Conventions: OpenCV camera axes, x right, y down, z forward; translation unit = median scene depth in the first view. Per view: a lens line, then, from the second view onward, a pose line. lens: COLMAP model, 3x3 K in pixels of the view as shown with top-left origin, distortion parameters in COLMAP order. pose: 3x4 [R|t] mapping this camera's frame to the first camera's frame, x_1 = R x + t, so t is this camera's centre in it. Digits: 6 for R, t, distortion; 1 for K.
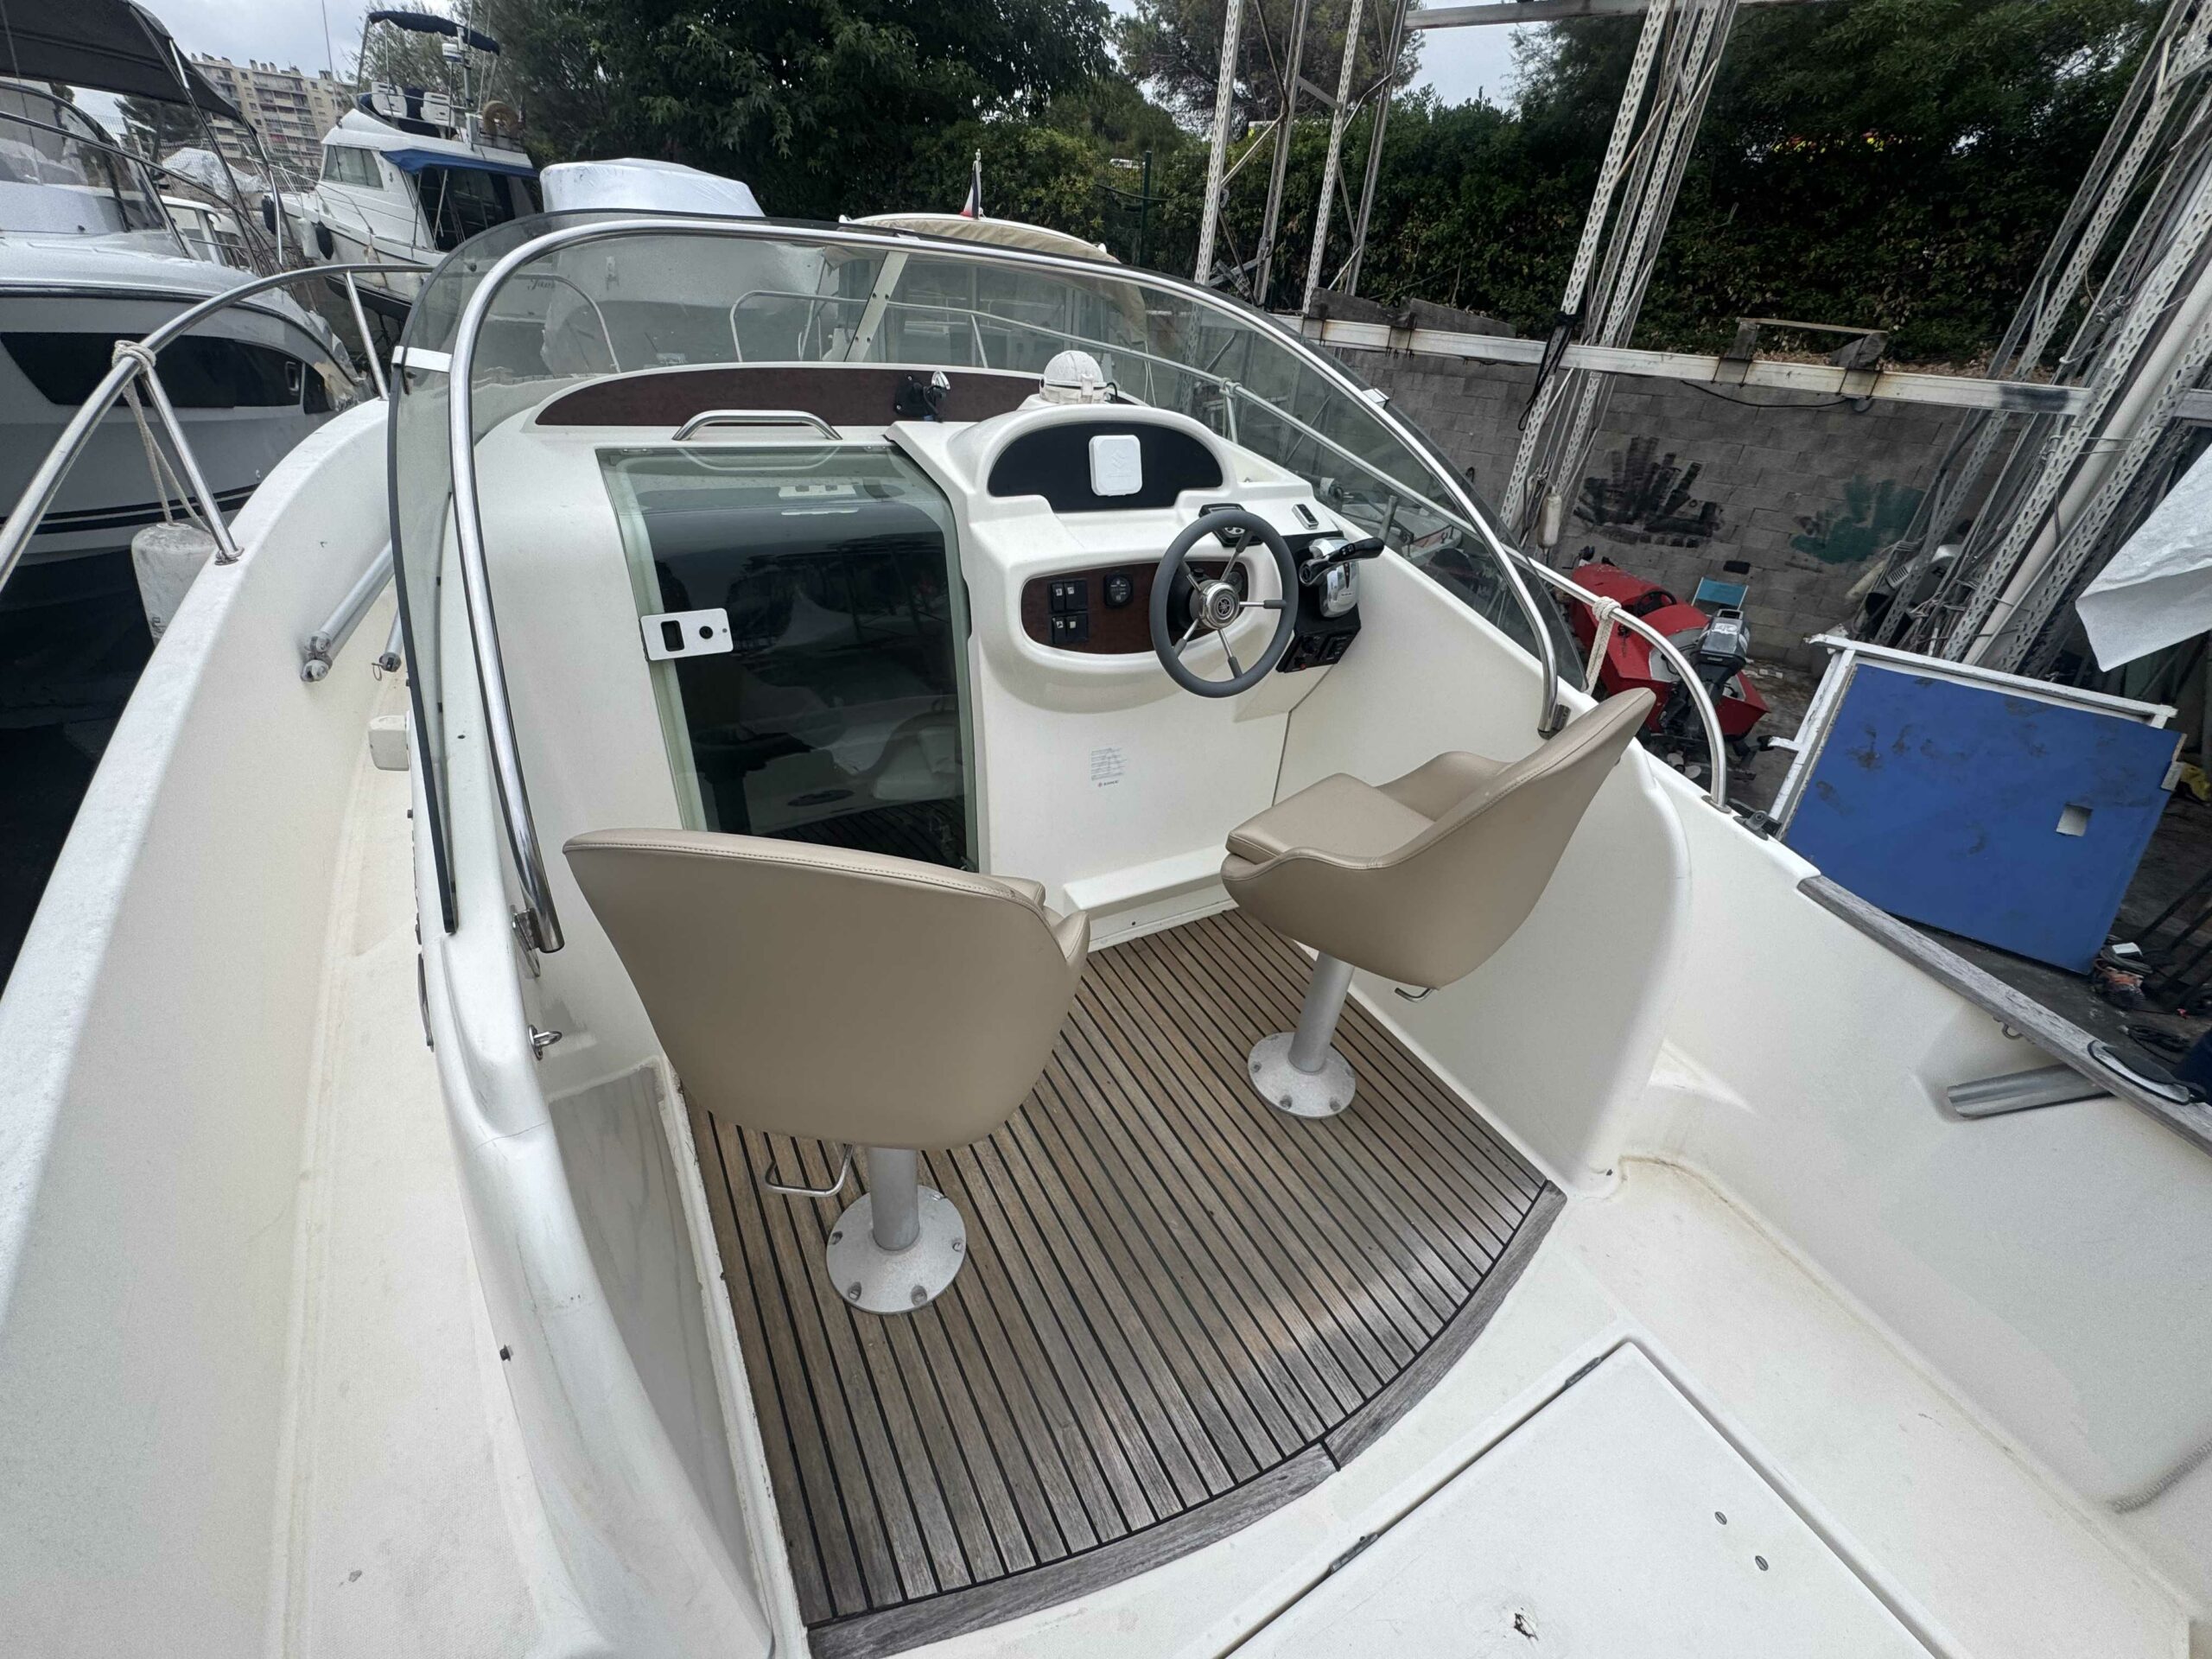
lens RADIAL K [[887.8, 0, 1111.3], [0, 887.8, 835.2], [0, 0, 1]] dist [-0.002154, -0.000527]
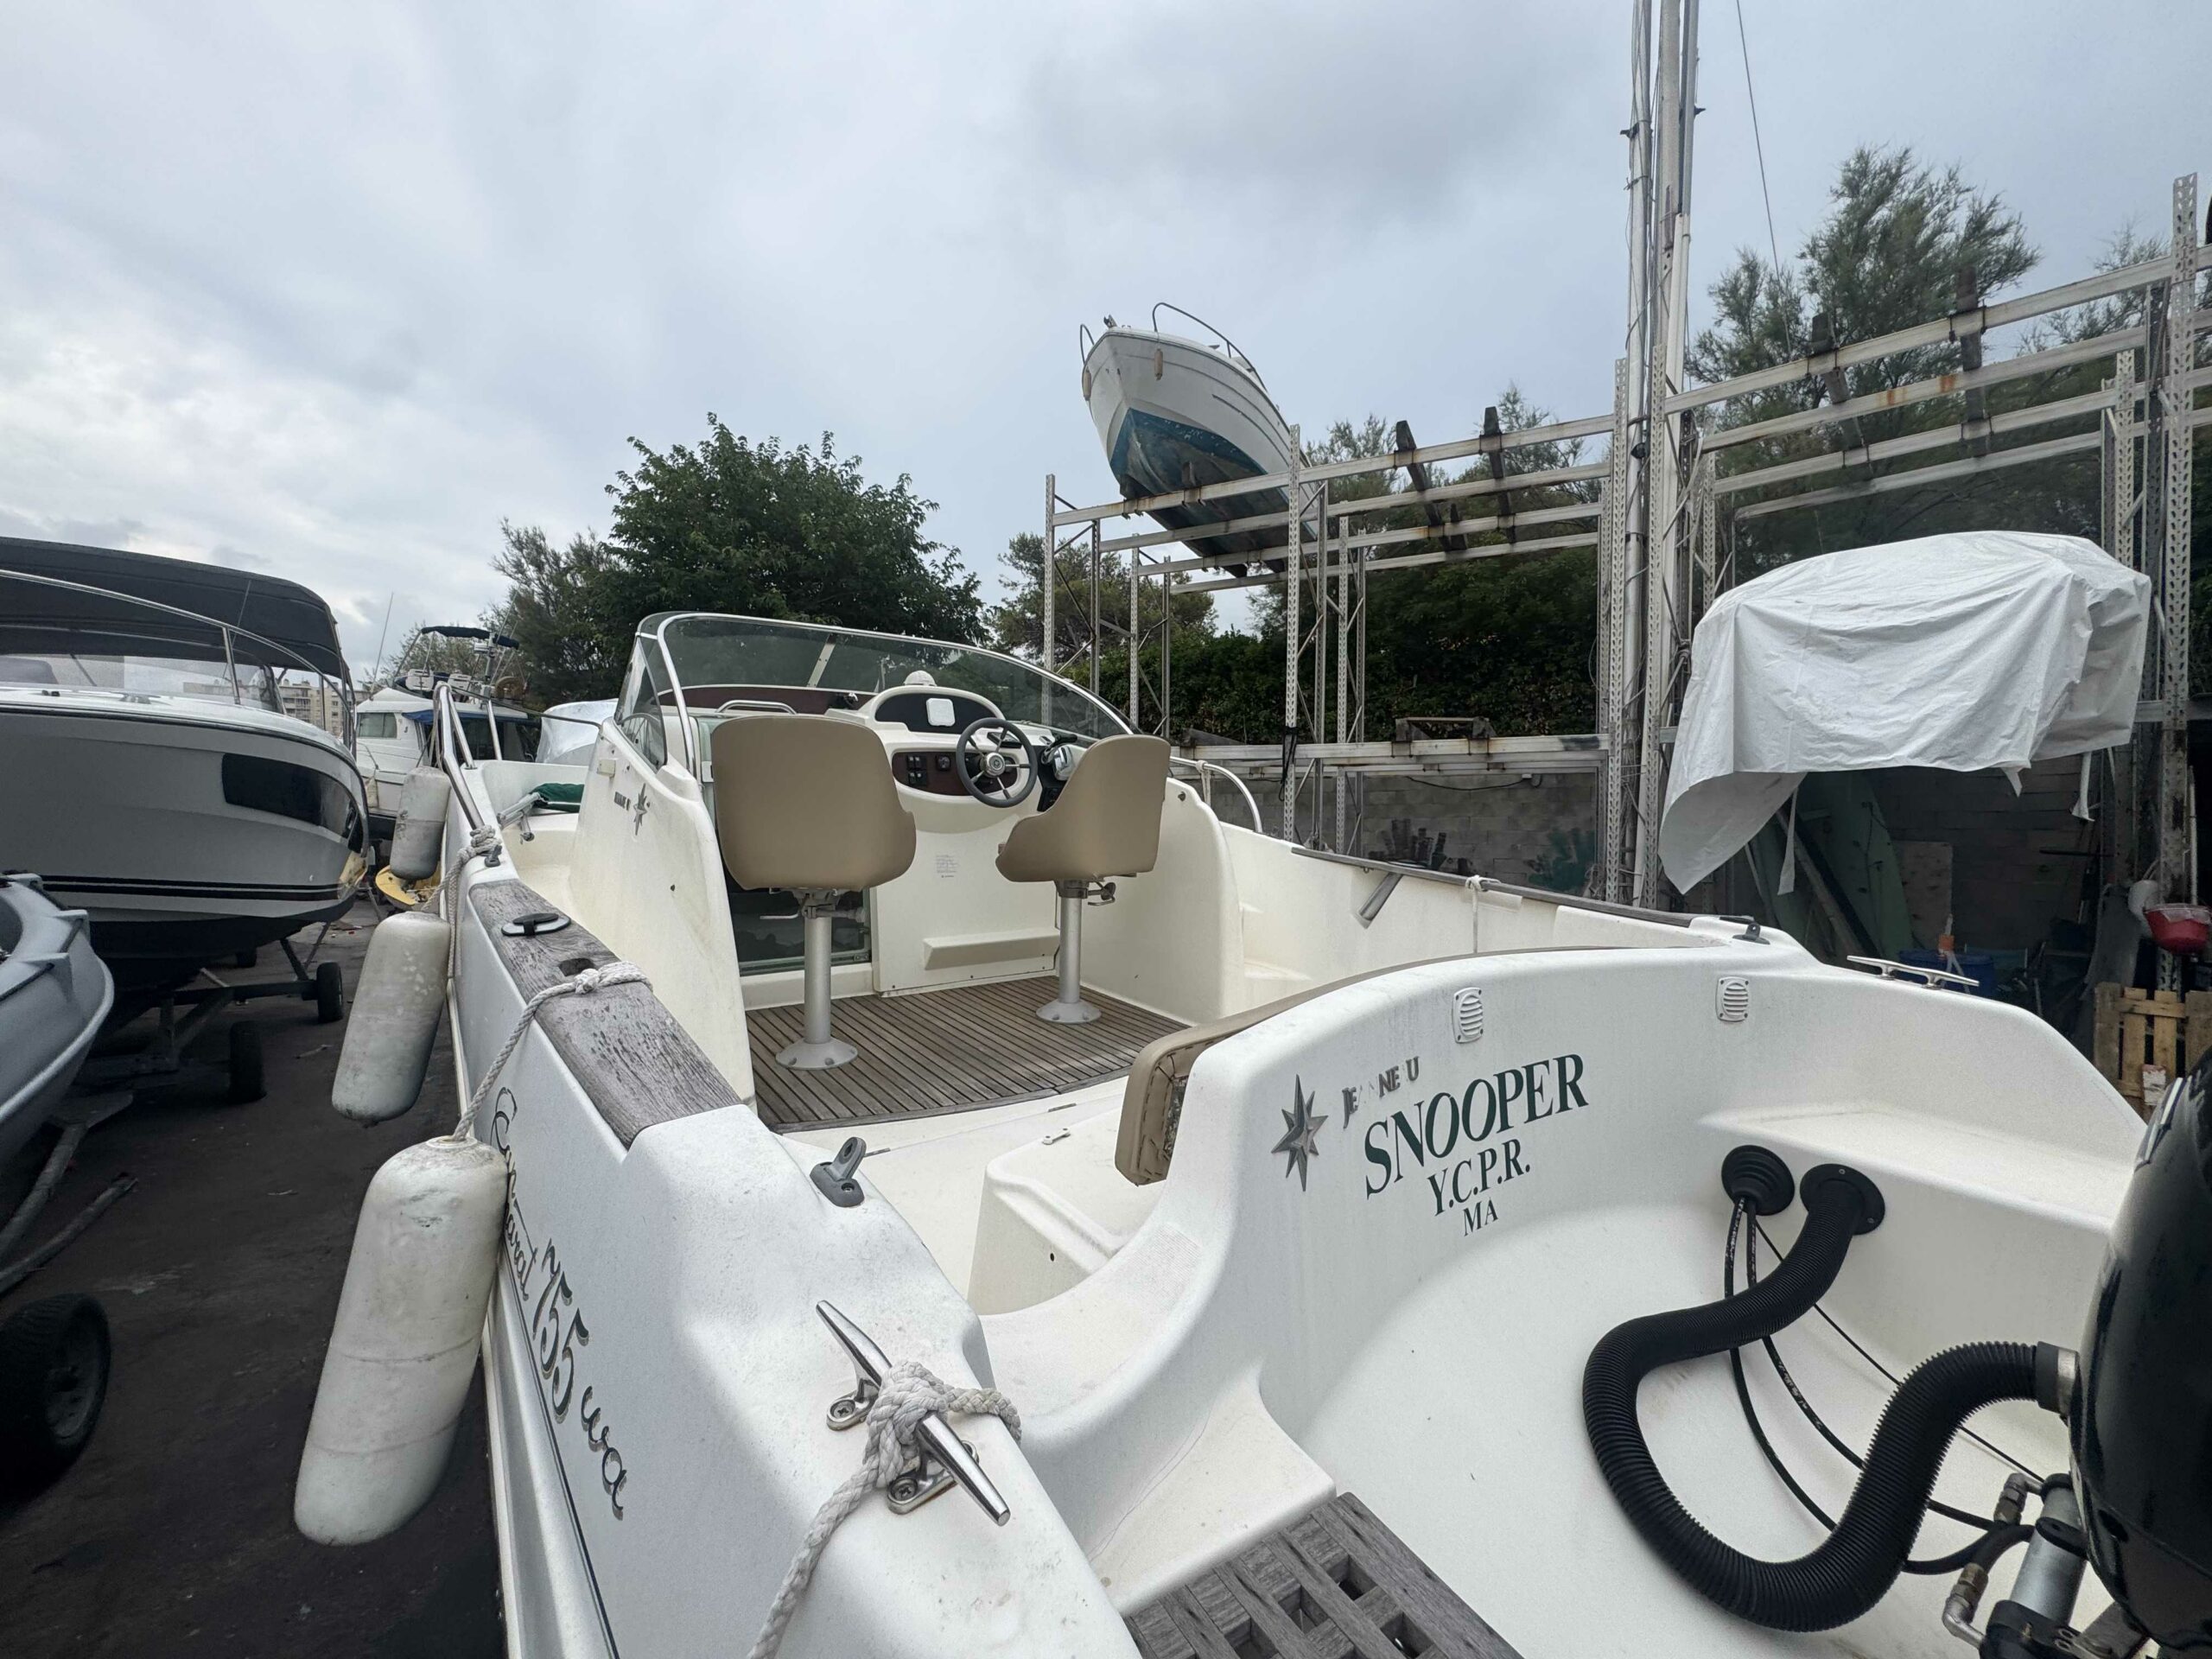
lens RADIAL K [[887.8, 0, 1108.5], [0, 887.8, 832.8], [0, 0, 1]] dist [-0.002154, -0.000527]
pose [[0.991196, -0.074513, 0.109444, 0.027086], [0.118164, 0.870732, -0.477351, 0.157441], [-0.059727, 0.486080, 0.871871, -0.123488]]
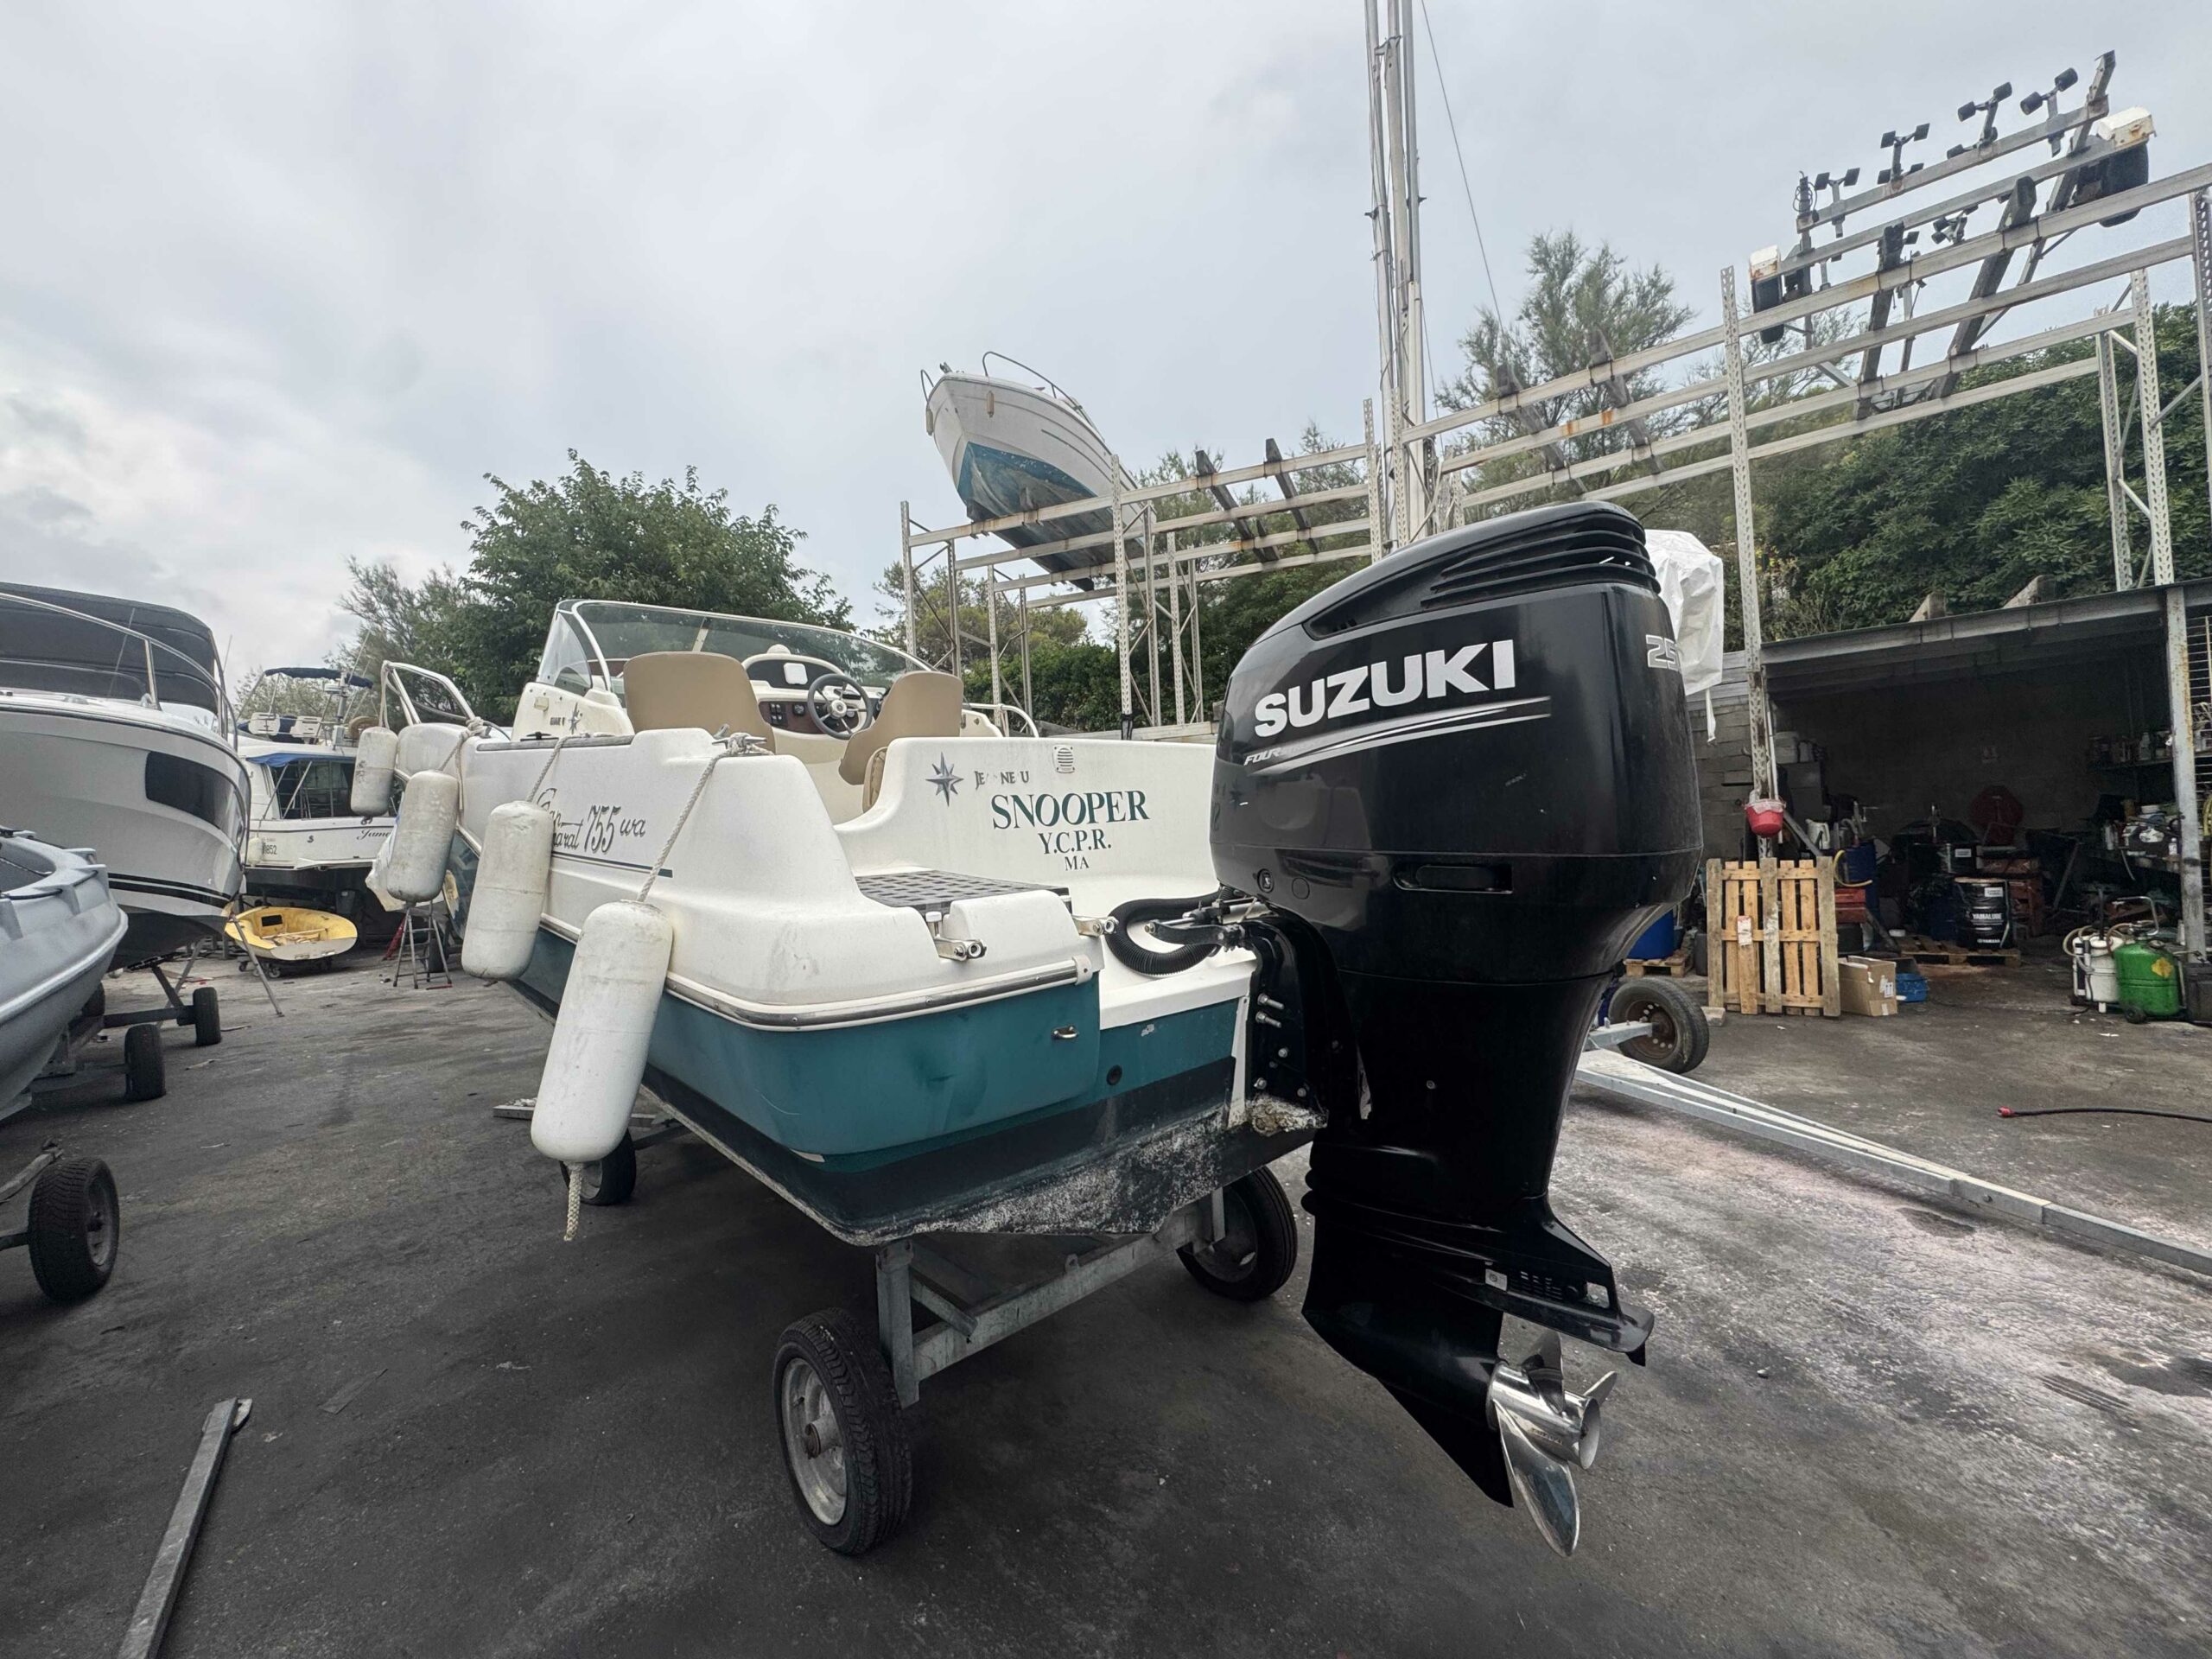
lens RADIAL K [[887.8, 0, 1109.4], [0, 887.8, 830.9], [0, 0, 1]] dist [-0.002154, -0.000527]
pose [[0.965430, -0.128945, 0.226537, 0.047285], [0.226479, 0.845196, -0.484098, 0.279282], [-0.129046, 0.518669, 0.845180, -0.211753]]
